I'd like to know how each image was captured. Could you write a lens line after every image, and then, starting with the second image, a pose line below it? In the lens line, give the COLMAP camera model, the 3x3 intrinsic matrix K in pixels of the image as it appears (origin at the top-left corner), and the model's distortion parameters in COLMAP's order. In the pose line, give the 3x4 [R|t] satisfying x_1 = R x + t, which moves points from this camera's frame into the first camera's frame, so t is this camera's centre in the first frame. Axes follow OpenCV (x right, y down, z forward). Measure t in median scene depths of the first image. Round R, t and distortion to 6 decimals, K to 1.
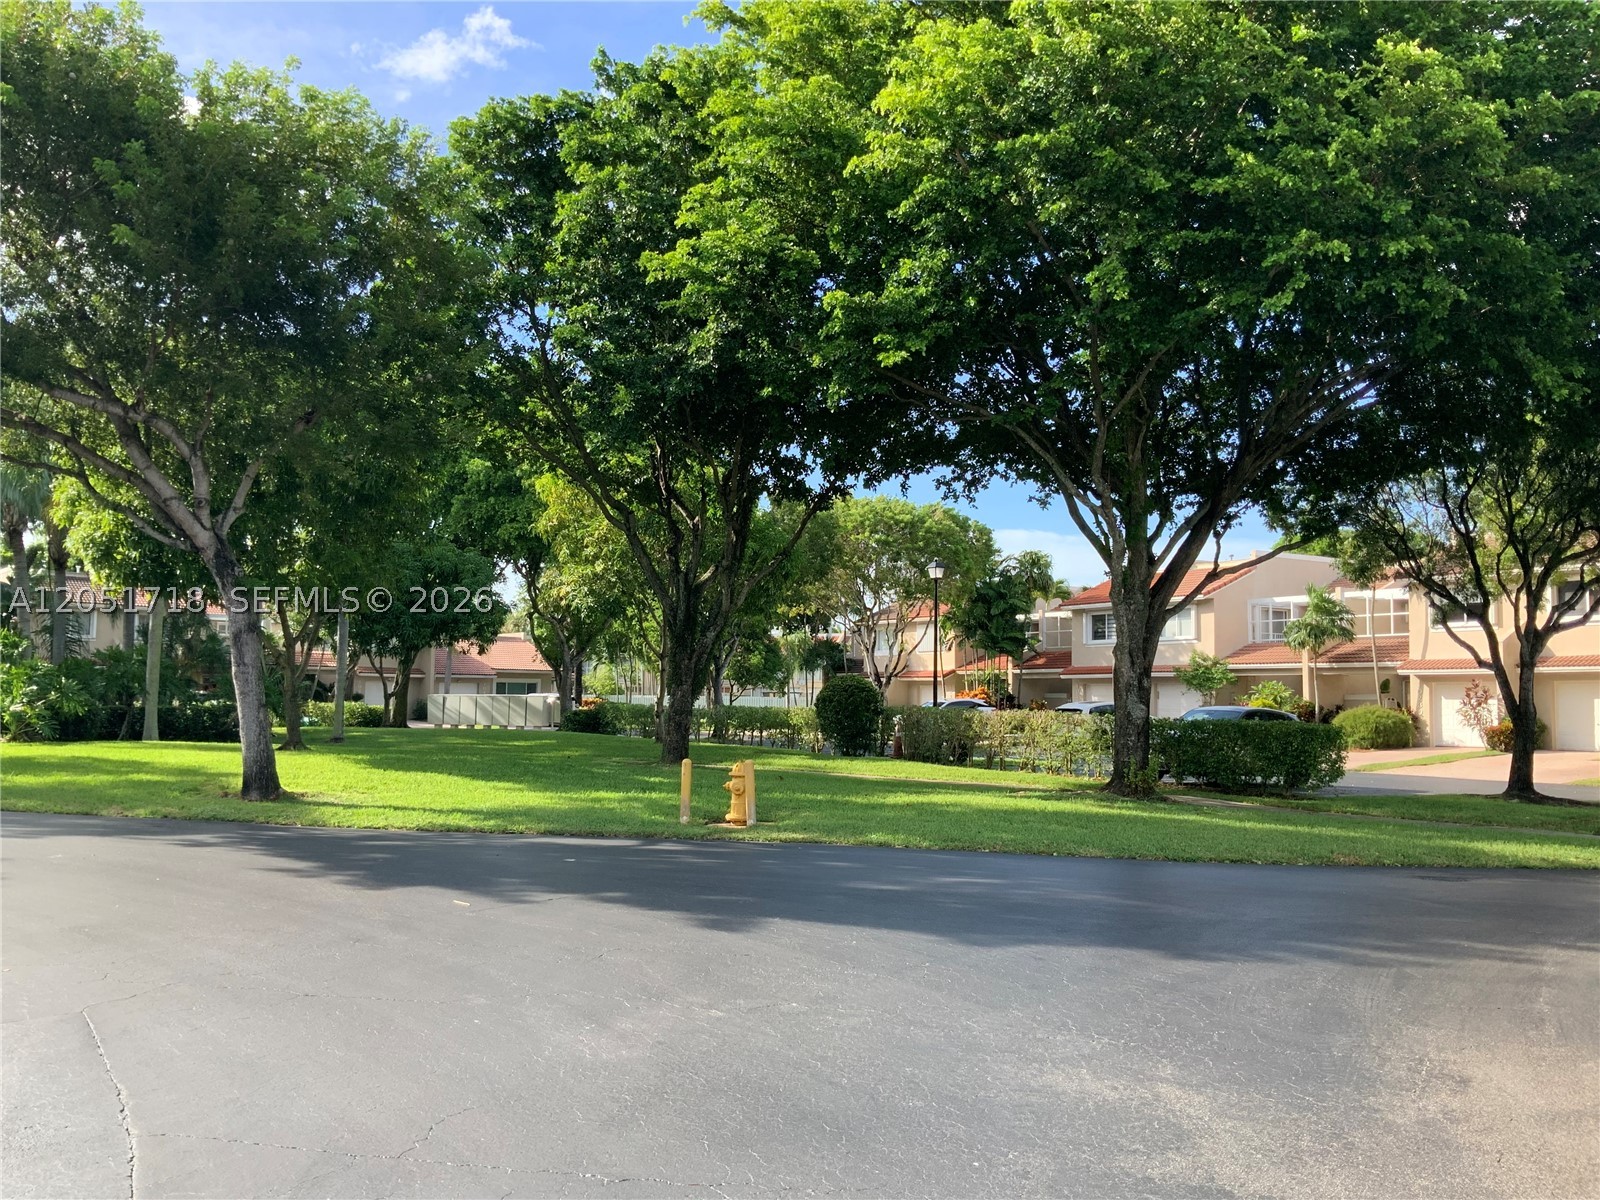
lens RADIAL K [[1349.8, 0, 734.4], [0, 1349.8, 602.2], [0, 0, 1]] dist [0.035906, -0.127319]
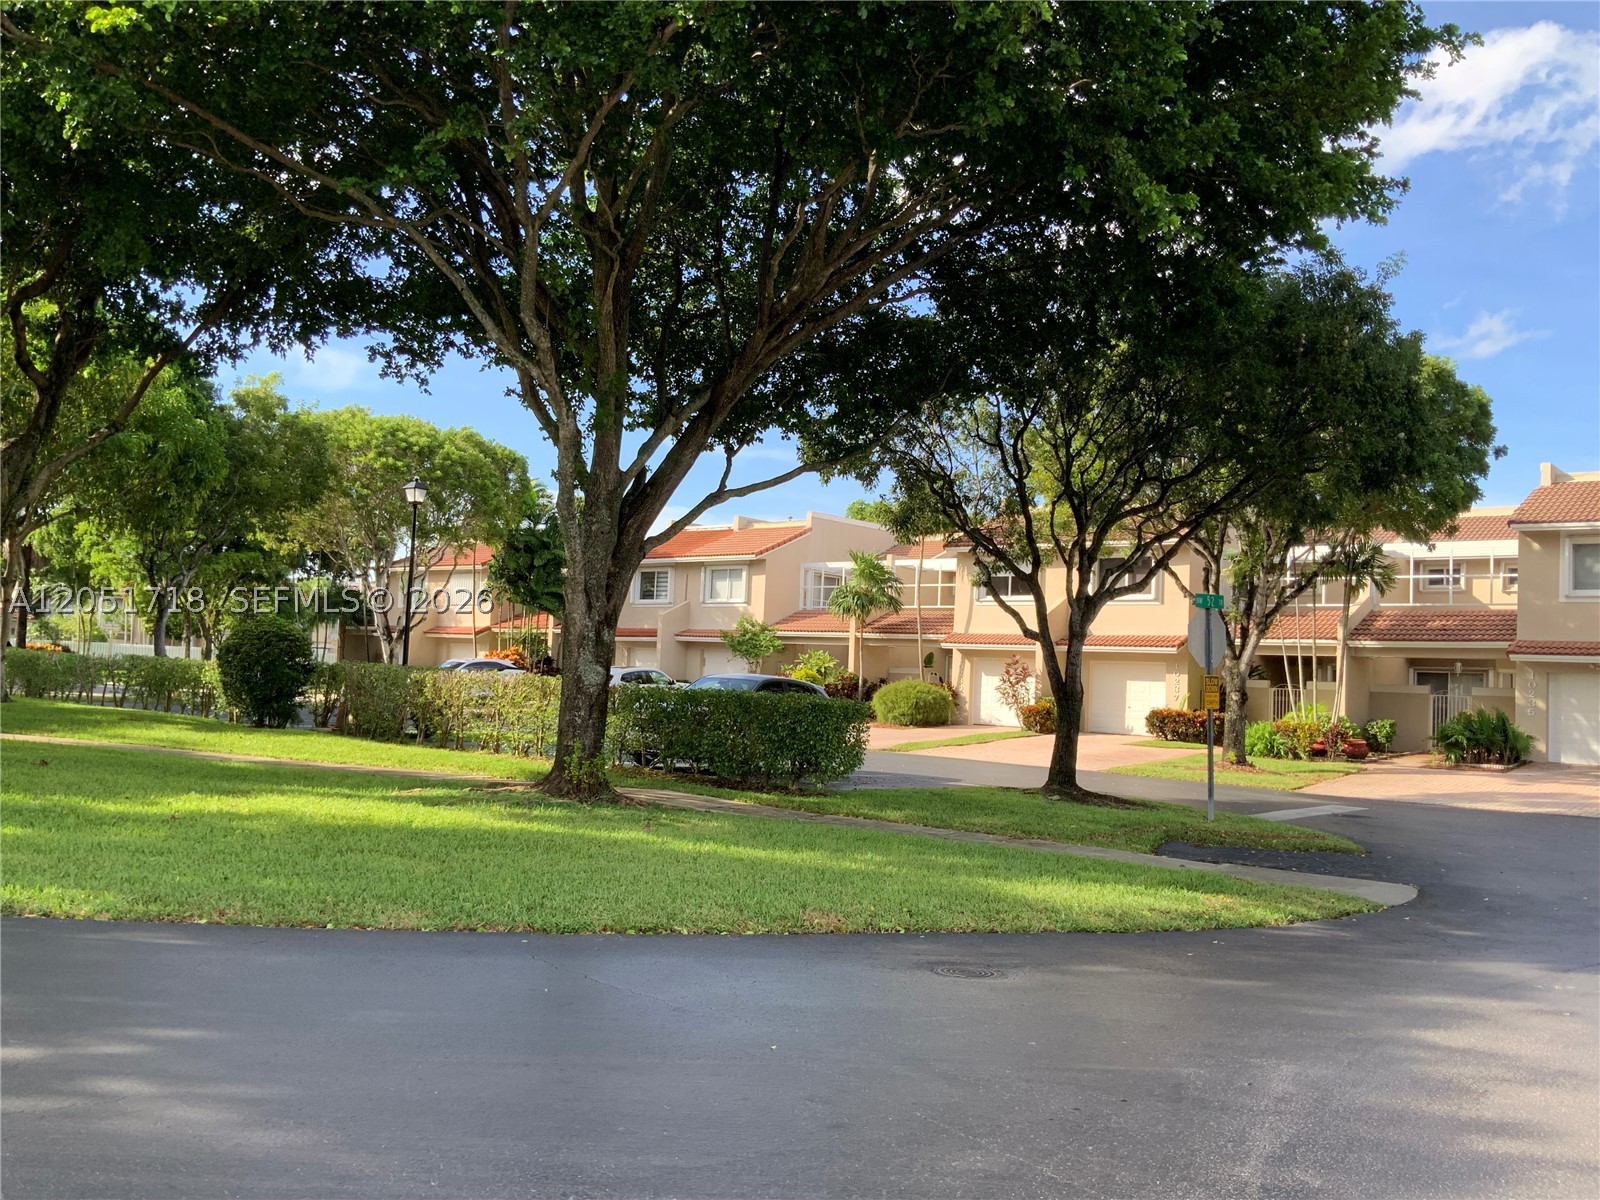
lens RADIAL K [[1353.8, 0, 800.0], [0, 1353.8, 600.0], [0, 0, 1]] dist [0.220404, -0.758268]
pose [[0.939585, 0.048522, 0.338860, 0.078428], [-0.056821, 0.998278, 0.014605, 0.012471], [-0.337567, -0.032977, 0.940724, 0.147525]]
